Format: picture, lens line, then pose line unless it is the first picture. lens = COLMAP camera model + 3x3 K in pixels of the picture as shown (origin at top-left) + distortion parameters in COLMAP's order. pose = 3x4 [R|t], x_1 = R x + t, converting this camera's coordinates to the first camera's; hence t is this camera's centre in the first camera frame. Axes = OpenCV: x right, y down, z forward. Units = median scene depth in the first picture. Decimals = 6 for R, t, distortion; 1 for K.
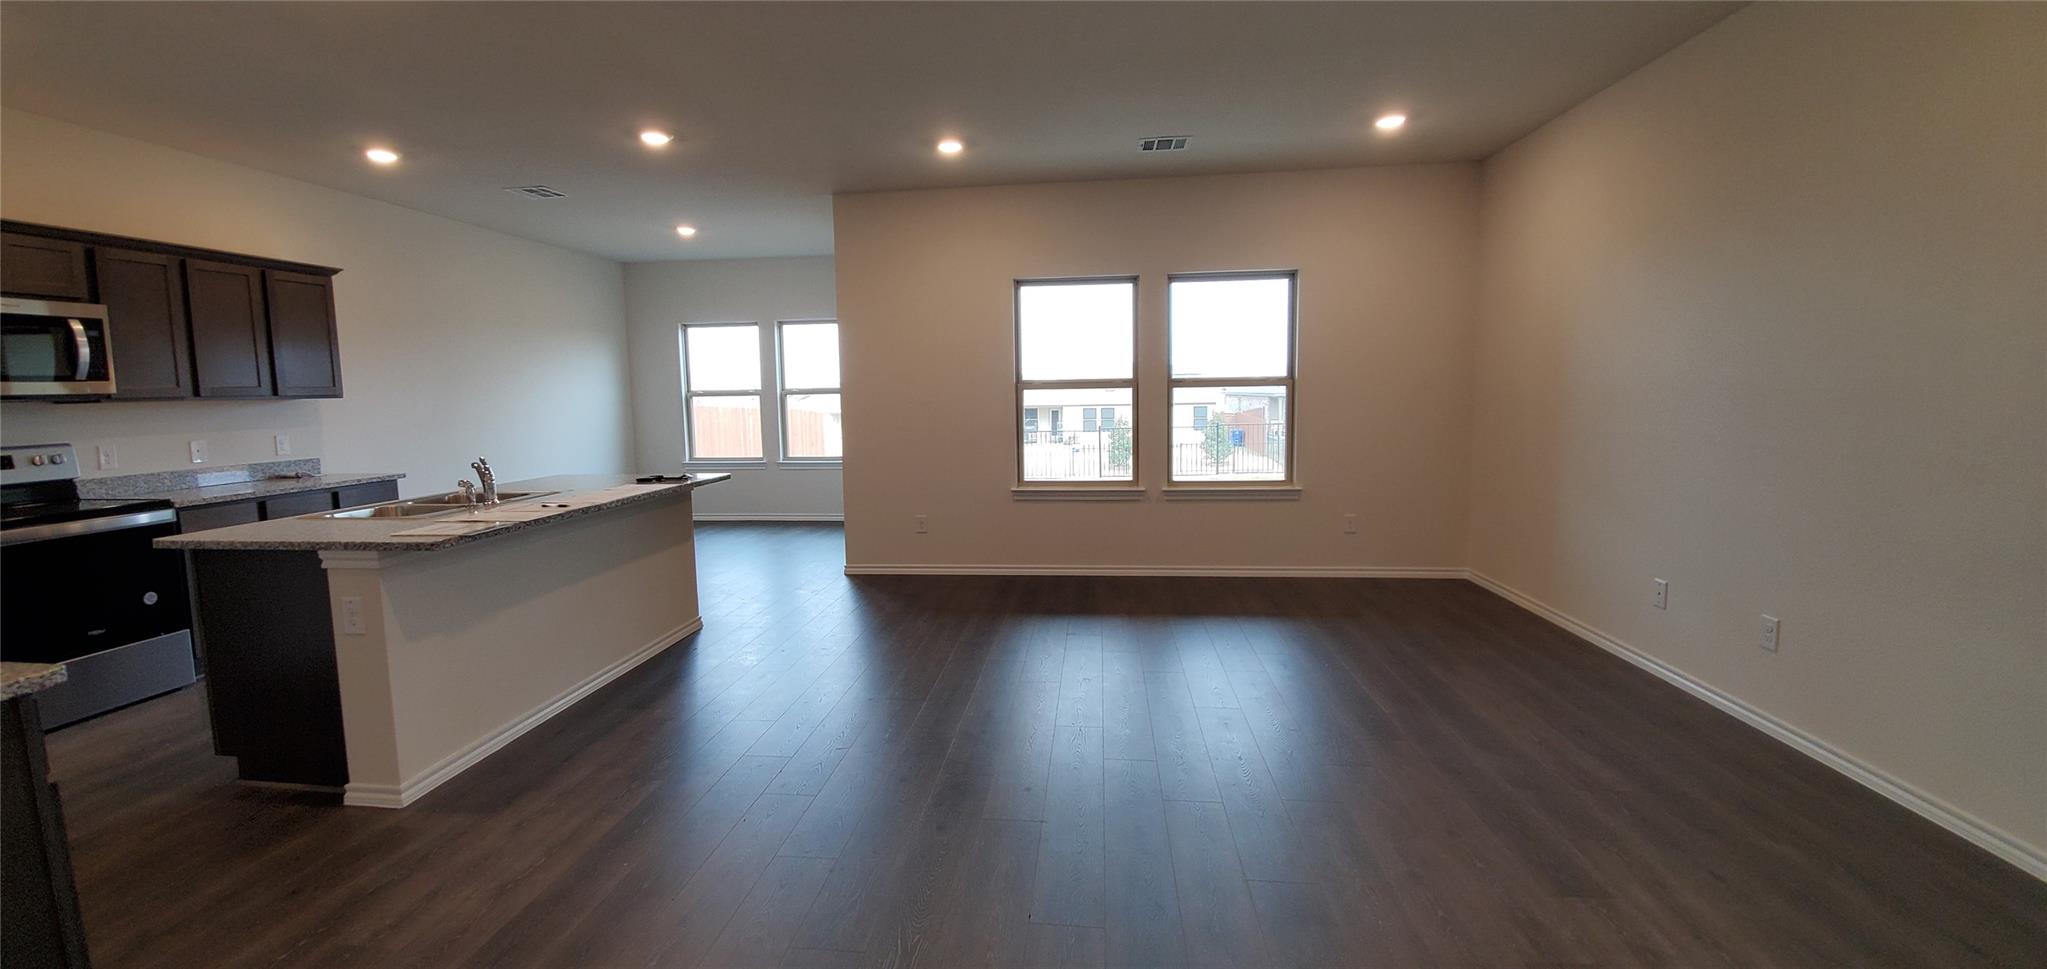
lens RADIAL K [[801.4, 0, 1011.0], [0, 801.4, 469.4], [0, 0, 1]] dist [0.000429, -0.011995]
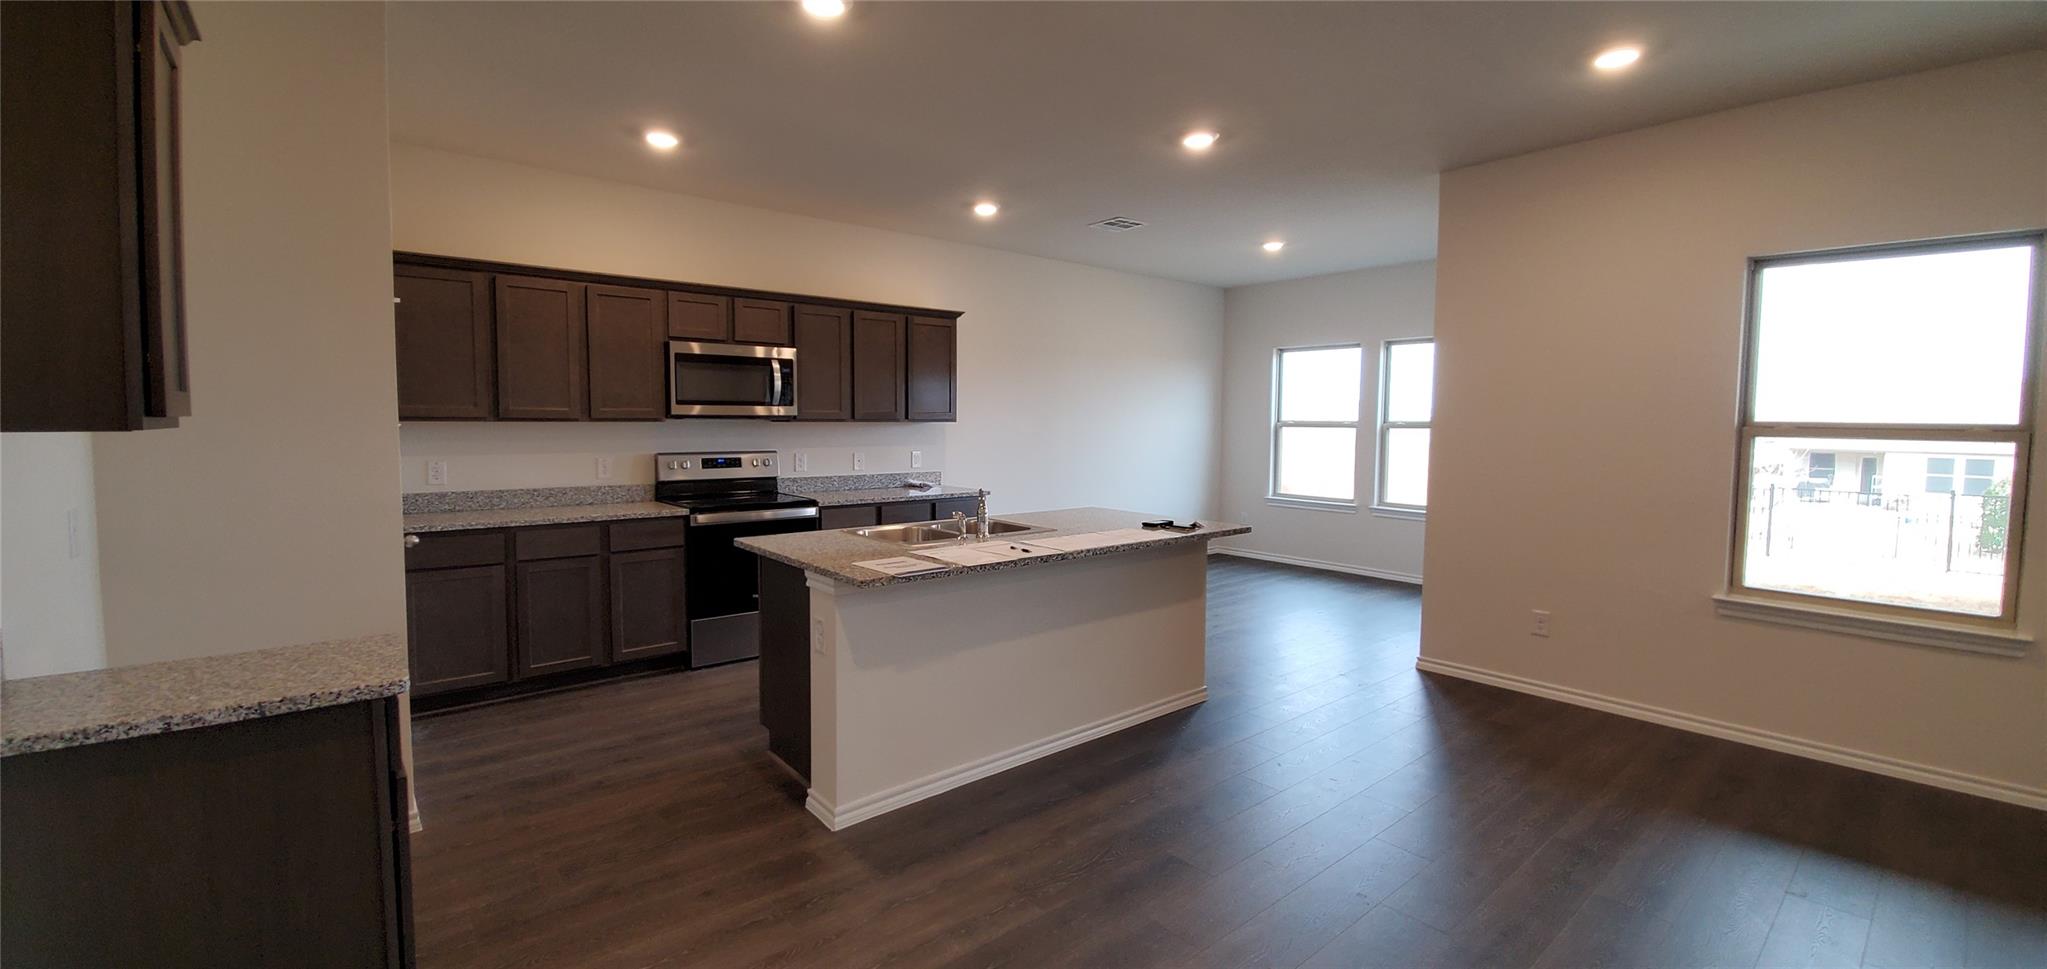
lens RADIAL K [[801.4, 0, 1011.0], [0, 801.4, 469.4], [0, 0, 1]] dist [0.000429, -0.011995]
pose [[0.712510, 0.068236, -0.698336, 0.048388], [-0.088884, 0.996020, 0.006636, -0.037603], [0.696009, 0.057342, 0.715740, 0.232159]]
